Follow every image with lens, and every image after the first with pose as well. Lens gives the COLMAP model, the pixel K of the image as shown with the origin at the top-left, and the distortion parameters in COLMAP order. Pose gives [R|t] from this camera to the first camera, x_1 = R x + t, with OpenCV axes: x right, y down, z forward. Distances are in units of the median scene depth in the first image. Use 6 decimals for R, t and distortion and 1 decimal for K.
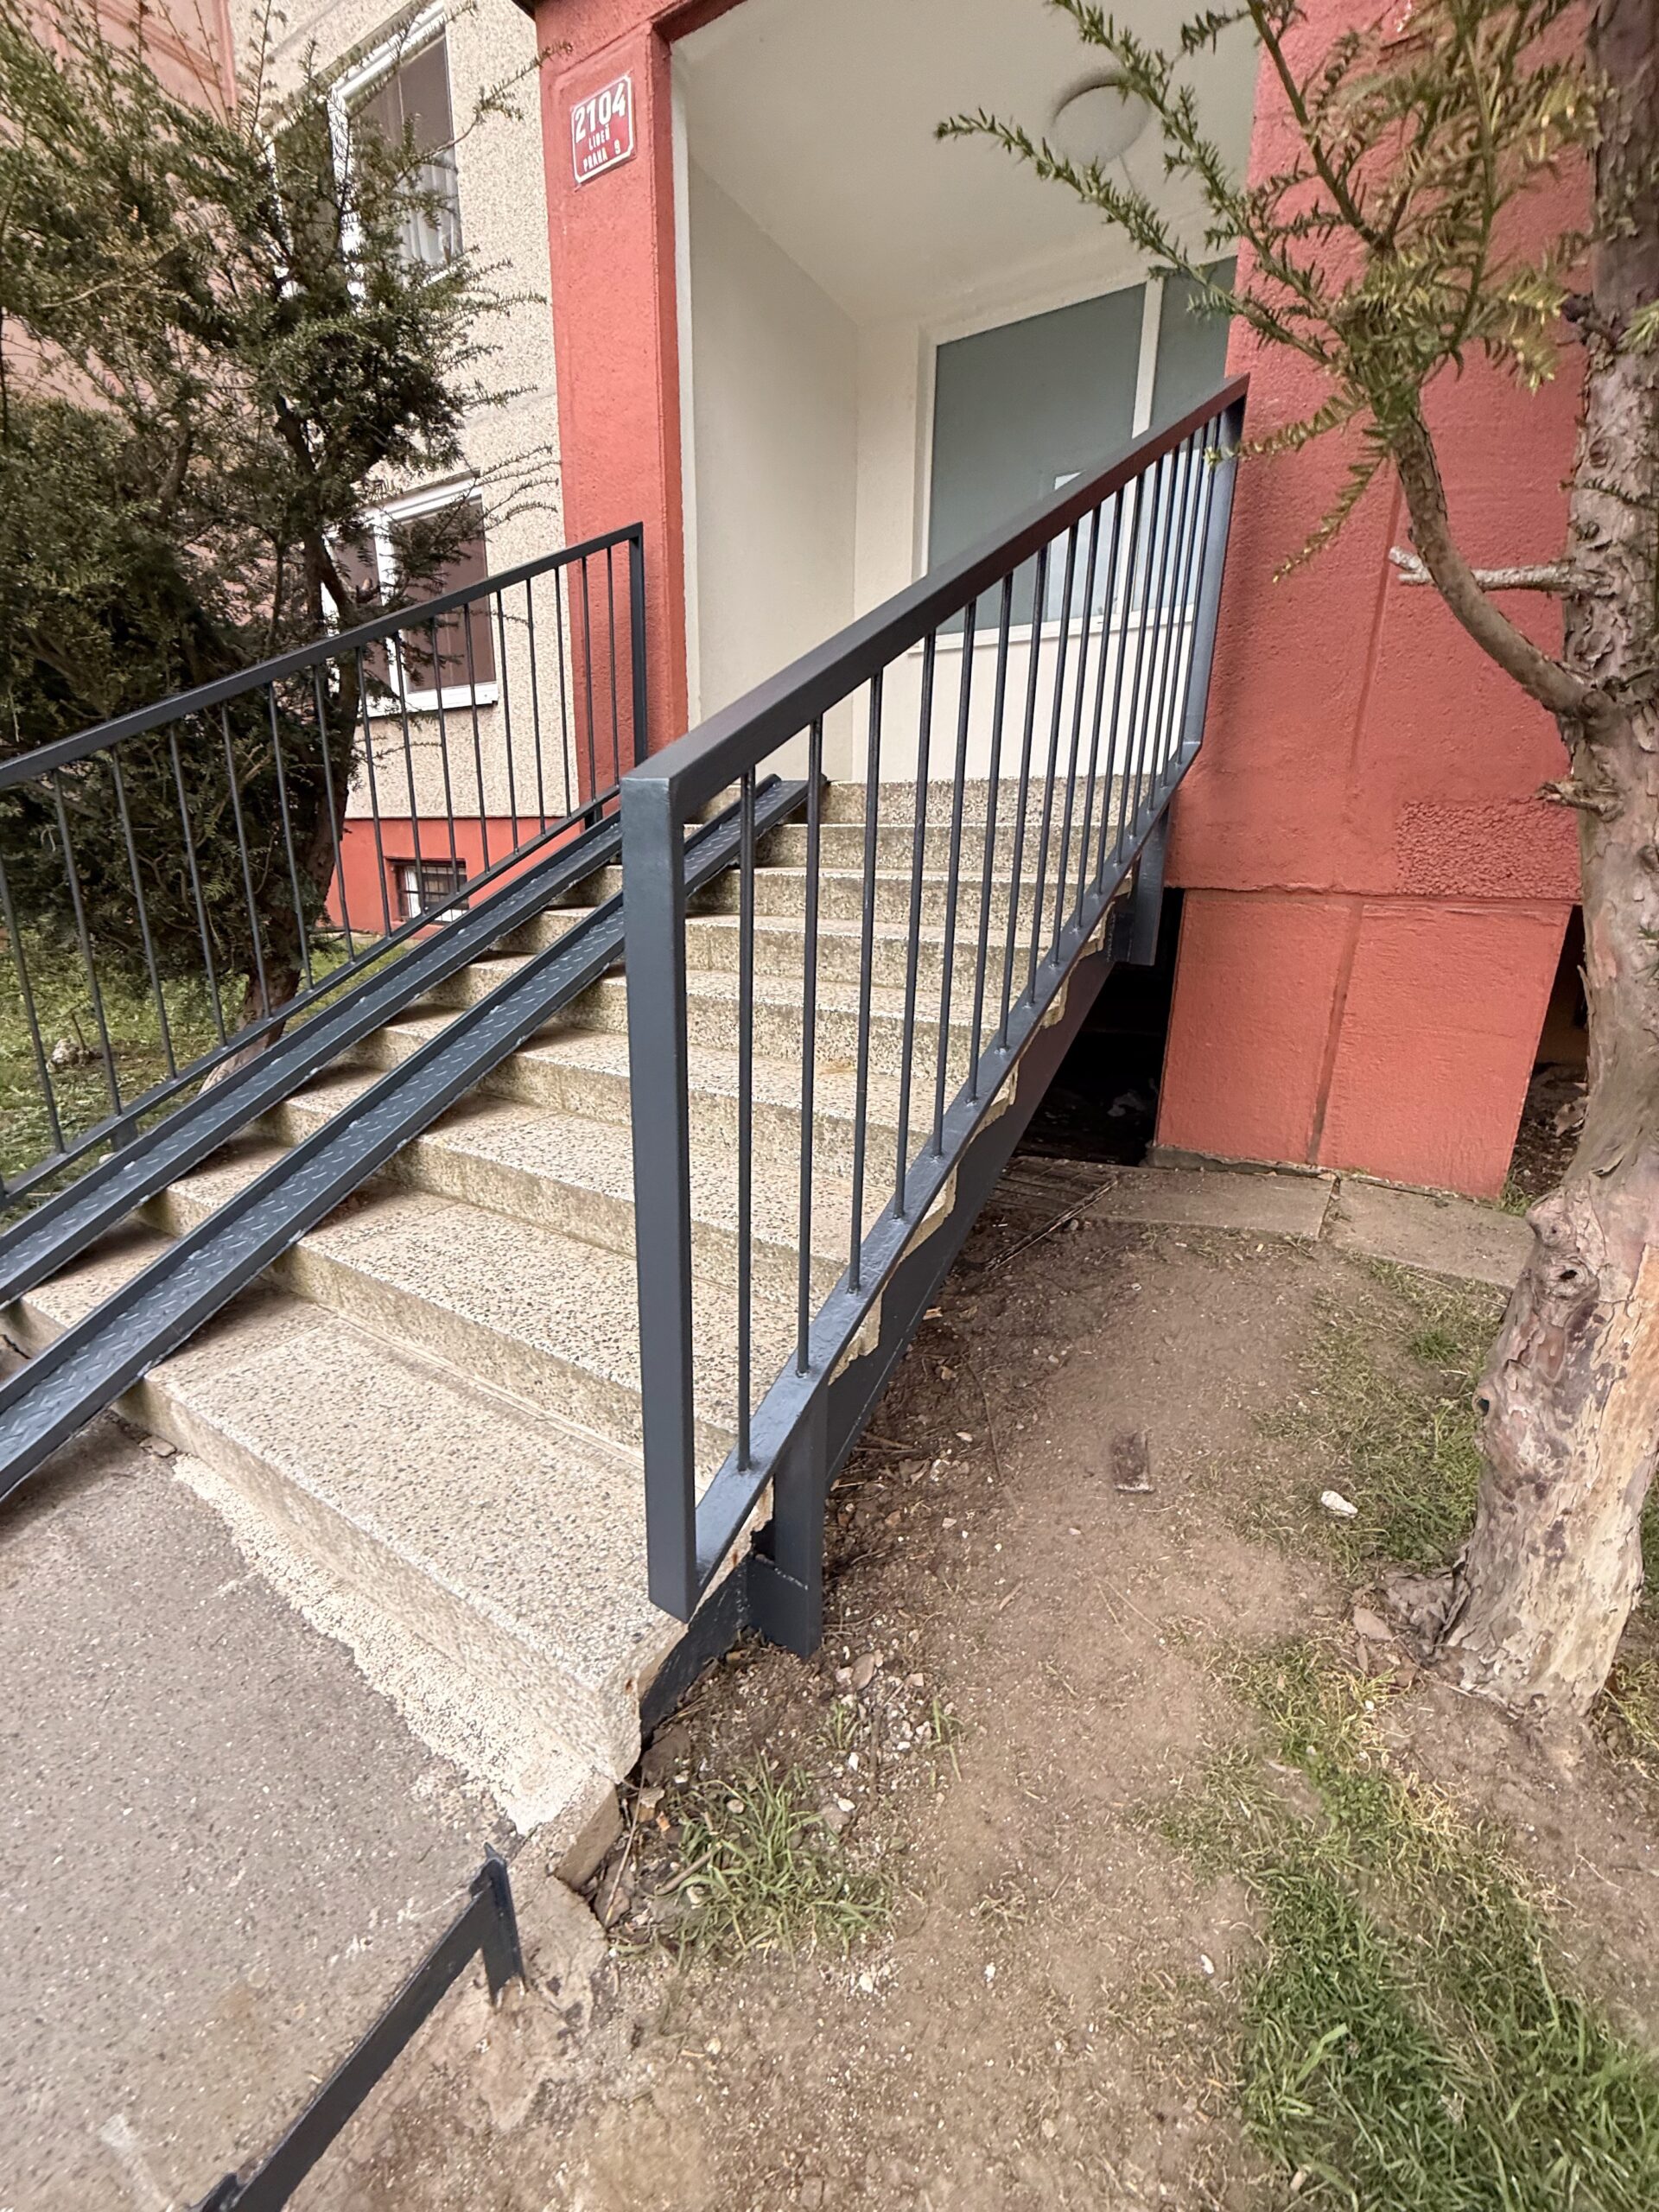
lens RADIAL K [[880.2, 0, 826.6], [0, 880.2, 1098.8], [0, 0, 1]] dist [-0.000977, -0.000055]
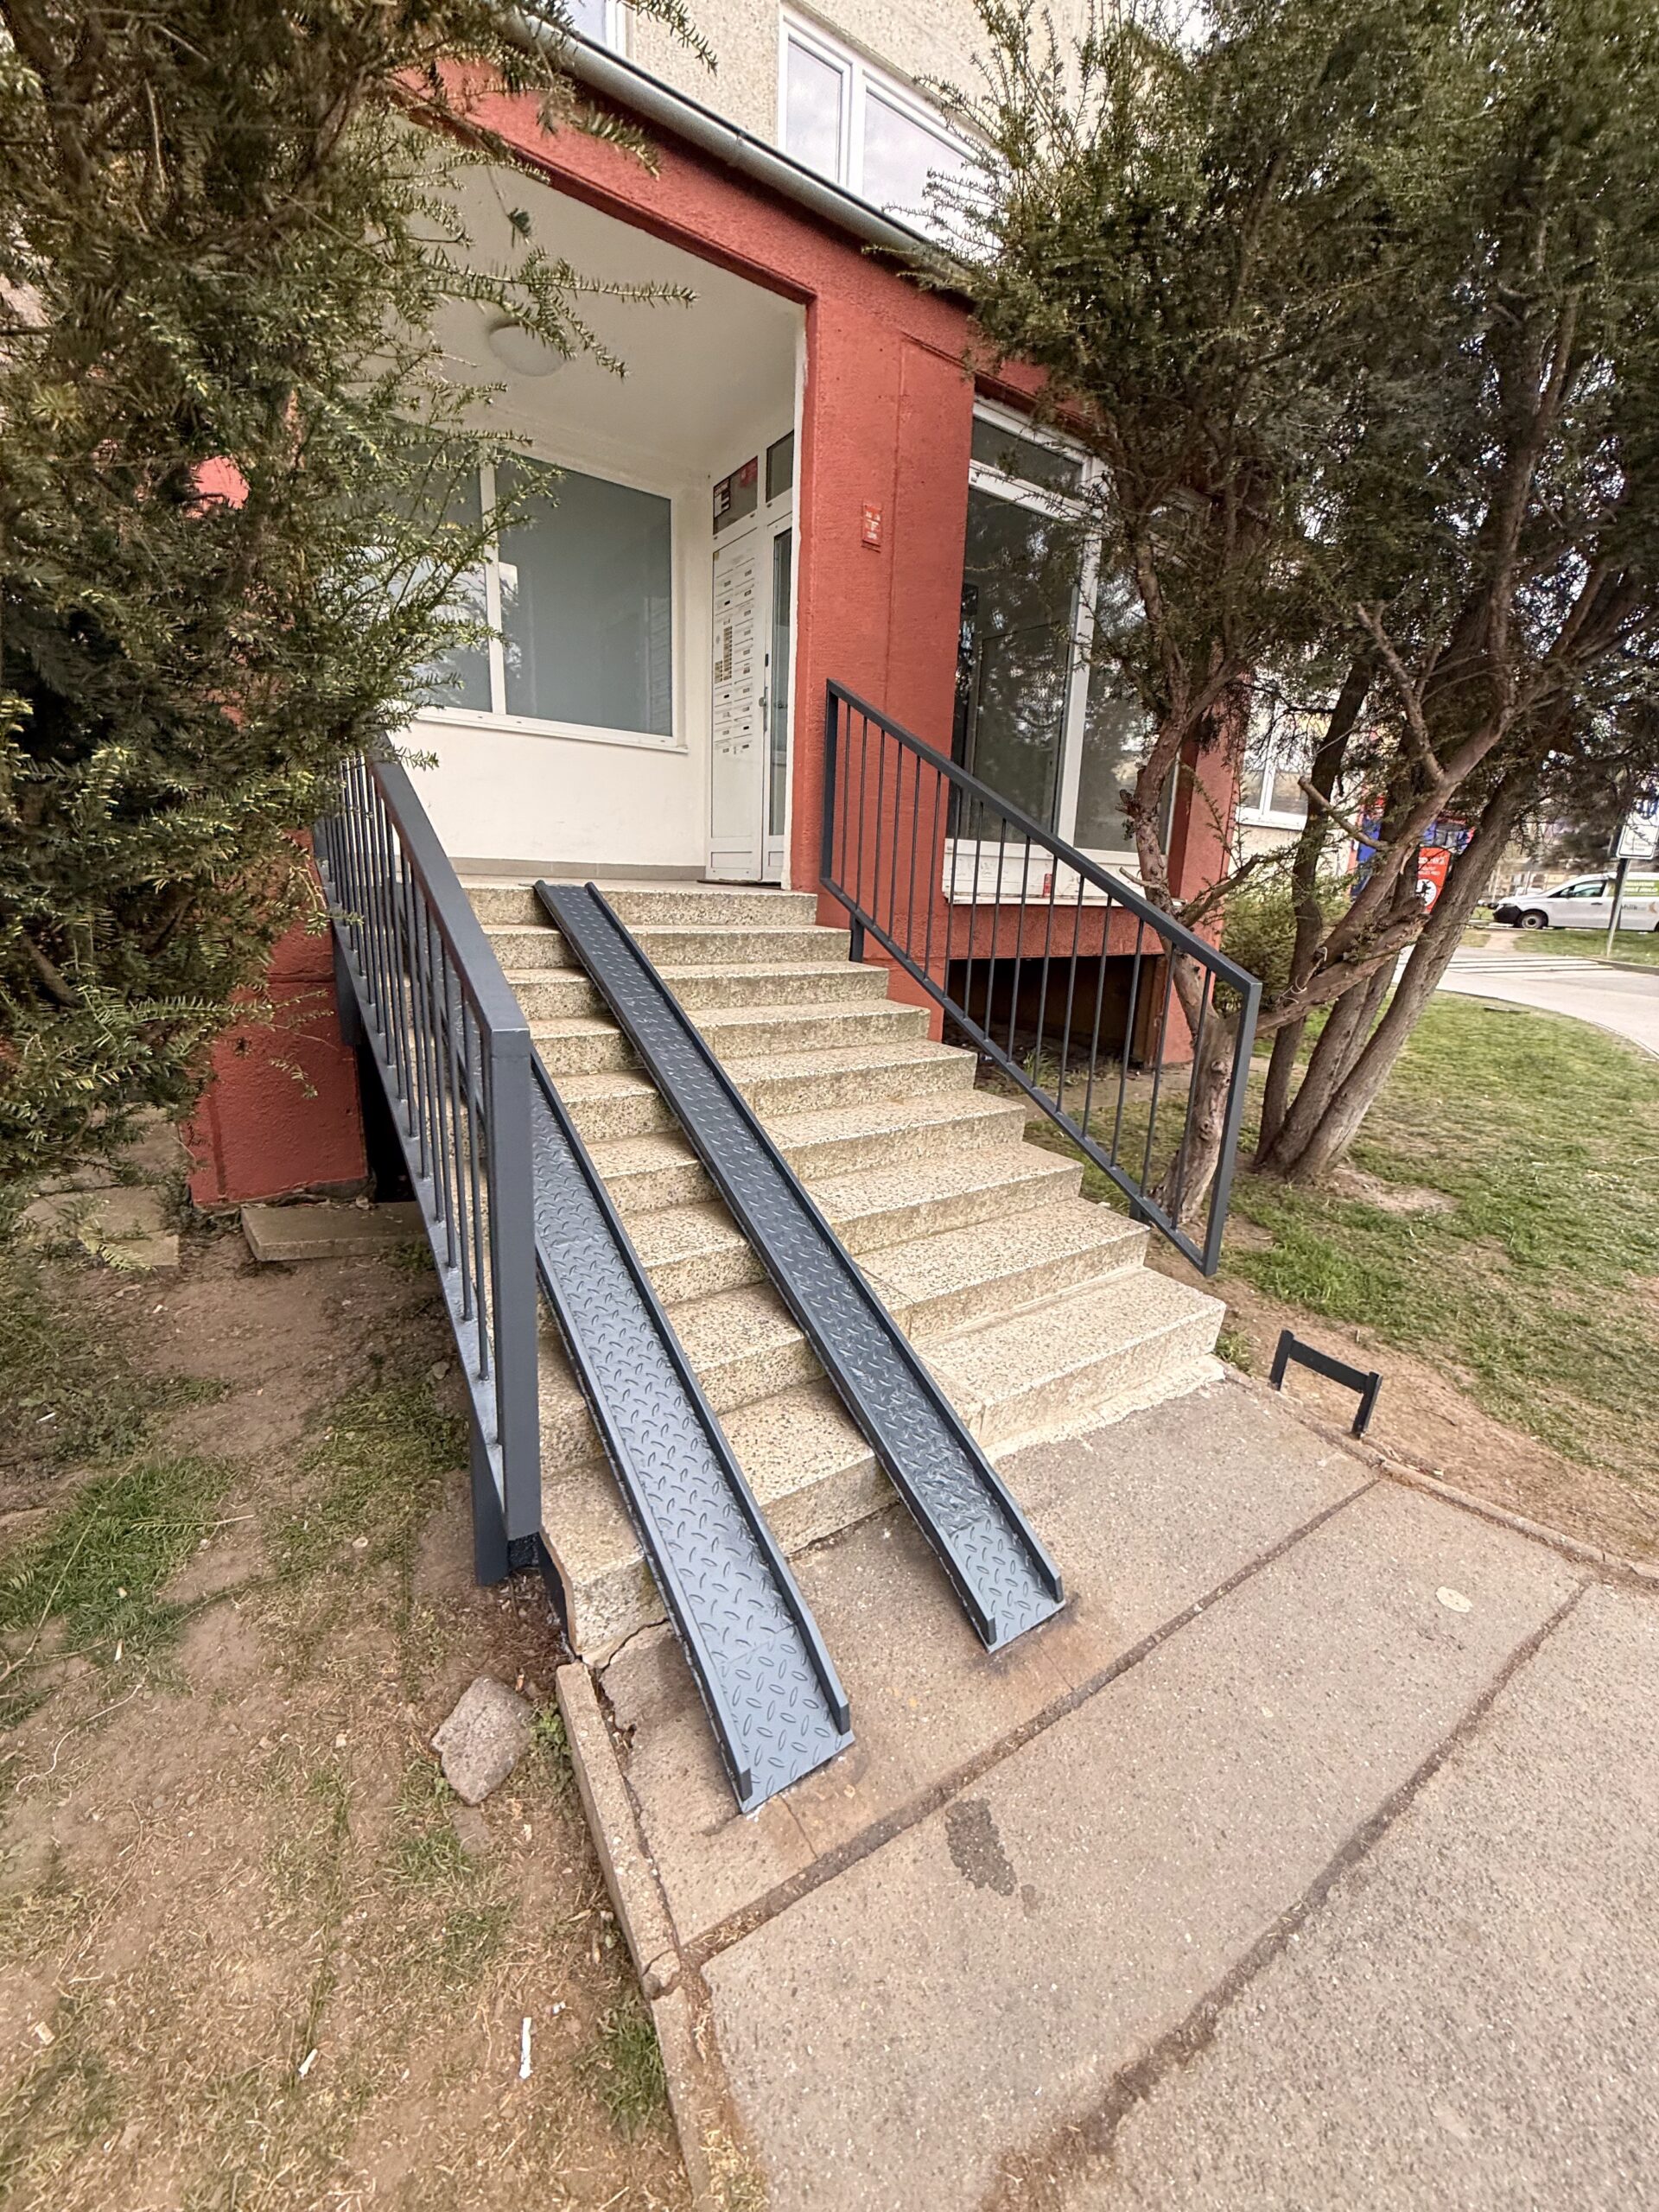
lens RADIAL K [[877.9, 0, 826.4], [0, 877.9, 1100.0], [0, 0, 1]] dist [-0.002291, 0.000564]
pose [[0.401484, -0.222916, 0.888324, -2.008440], [0.218940, 0.965166, 0.143247, -0.399044], [-0.889312, 0.136978, 0.436304, 0.547524]]
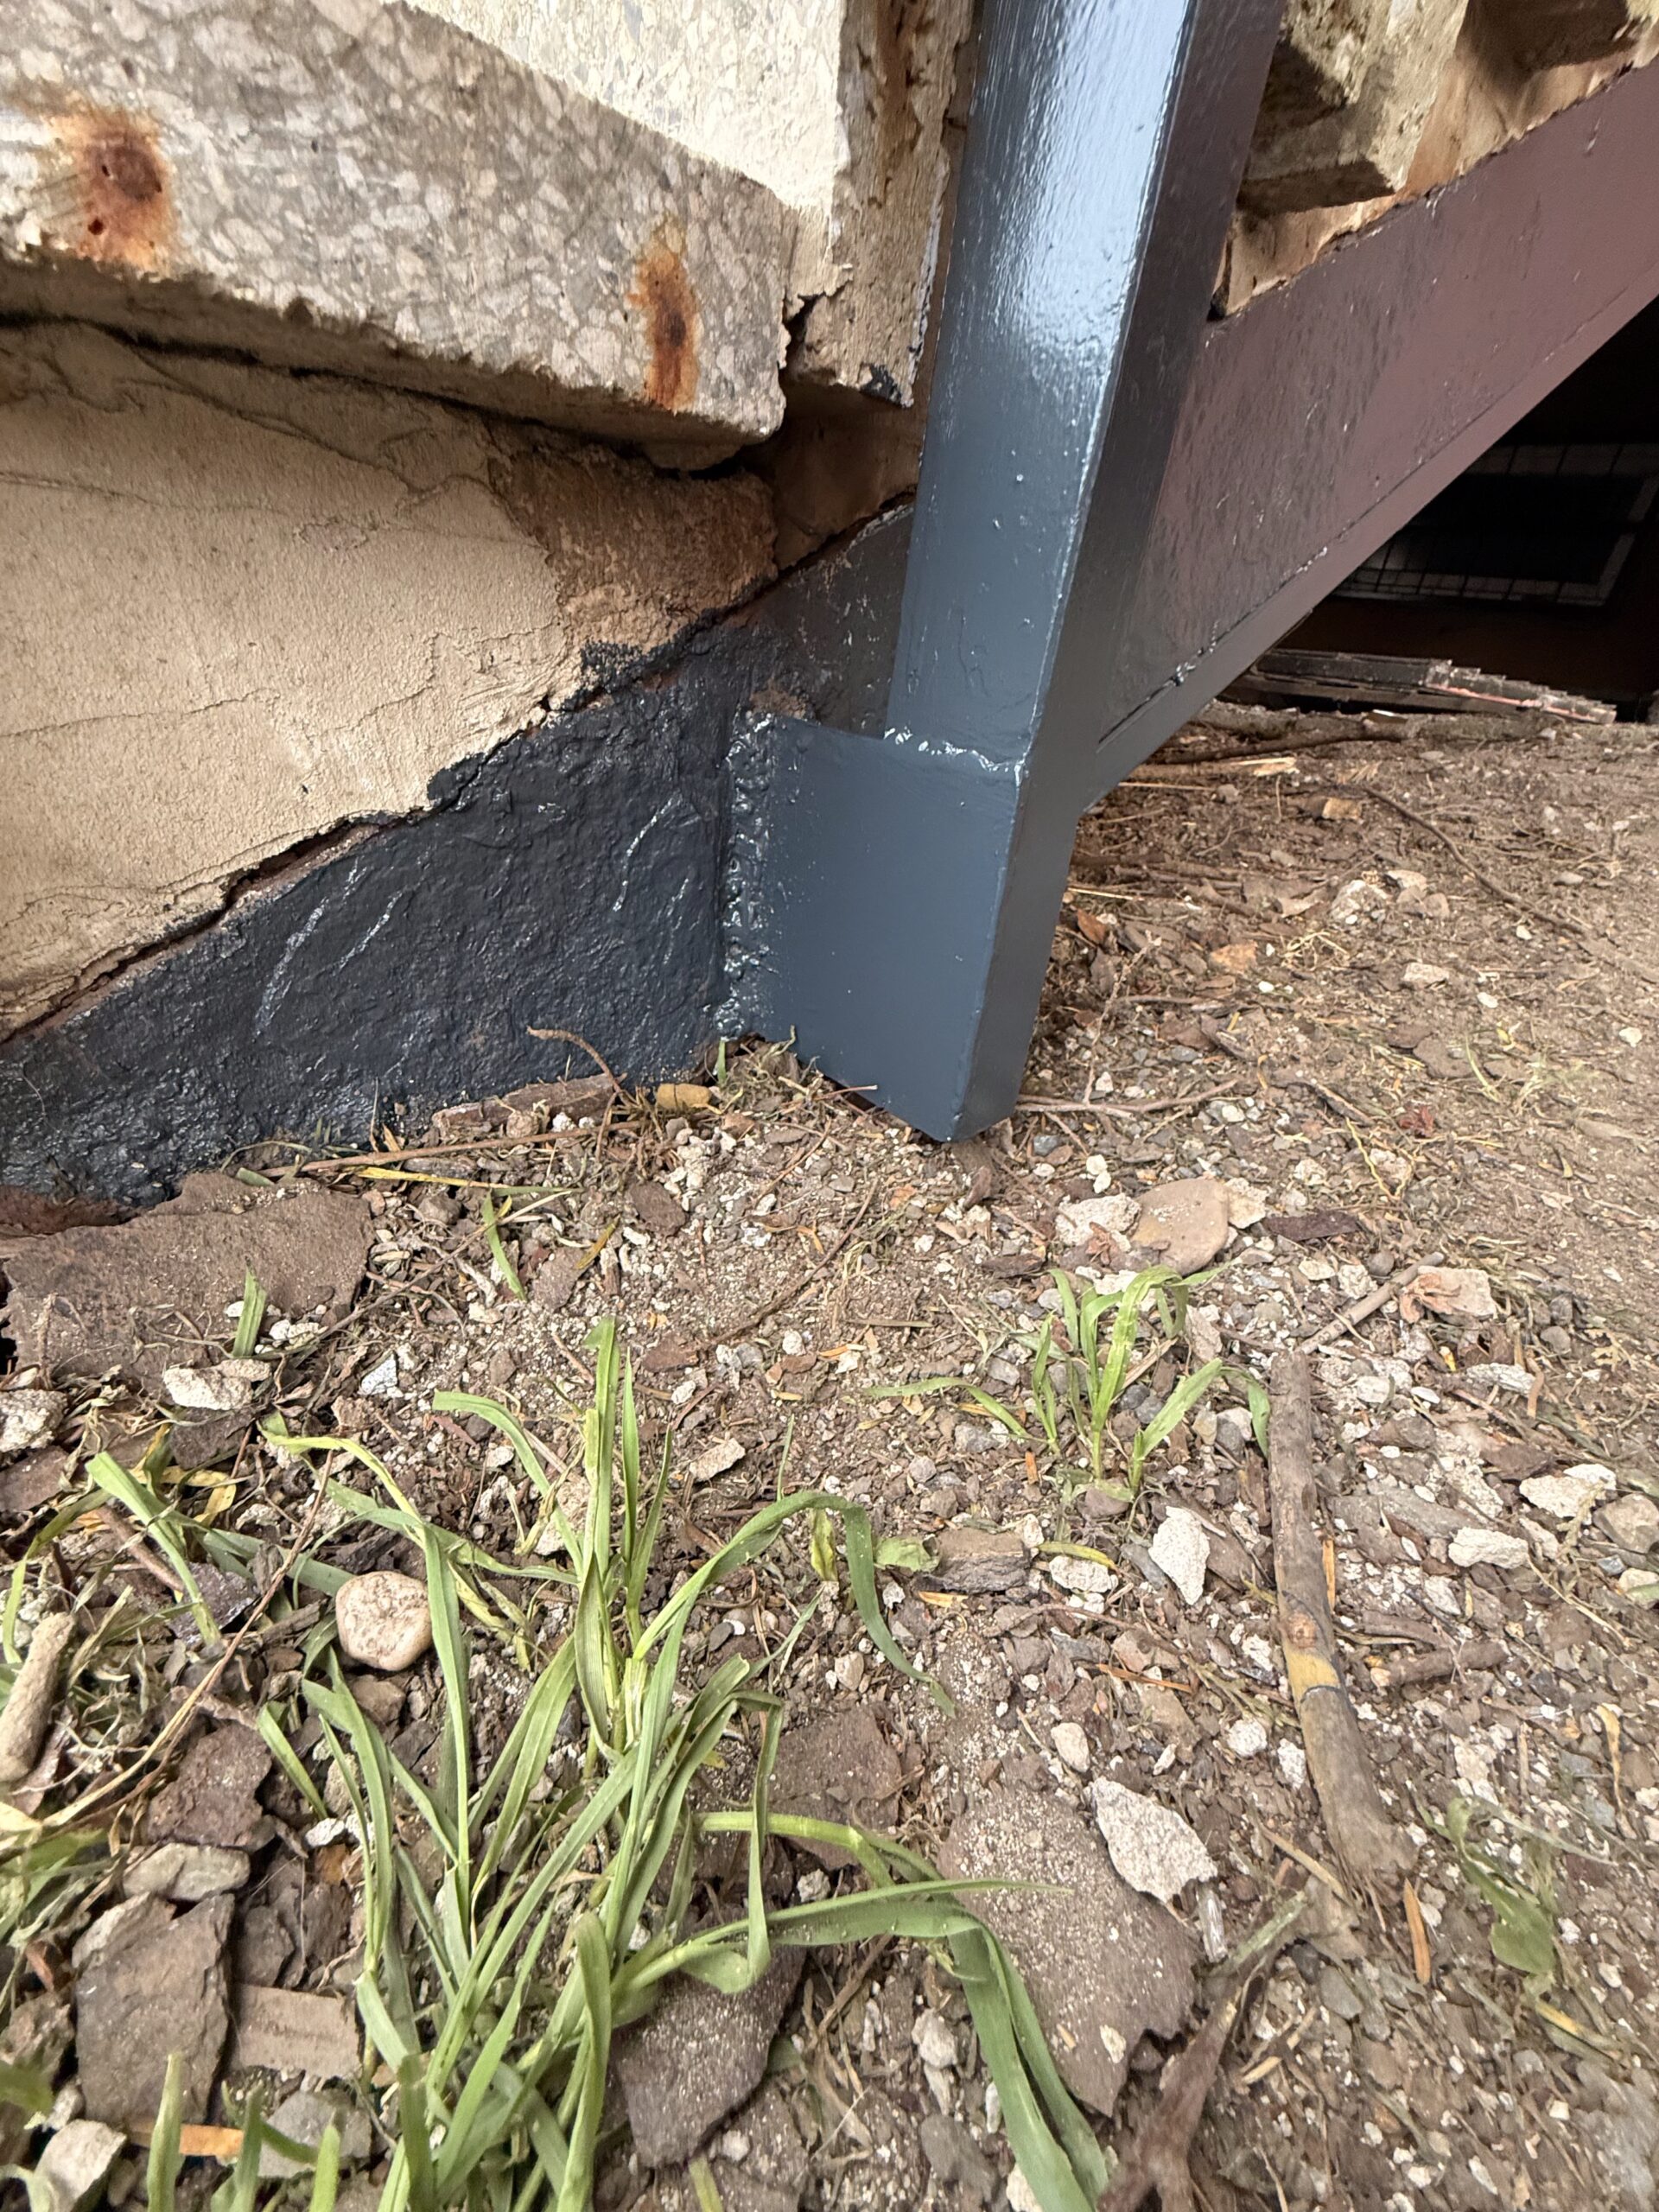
lens RADIAL K [[880.2, 0, 826.6], [0, 880.2, 1098.8], [0, 0, 1]] dist [-0.000977, -0.000055]
pose [[0.971425, 0.185515, -0.148049, -0.019009], [-0.148819, 0.961991, 0.228966, 0.499863], [0.184898, -0.200391, 0.962110, 0.657638]]
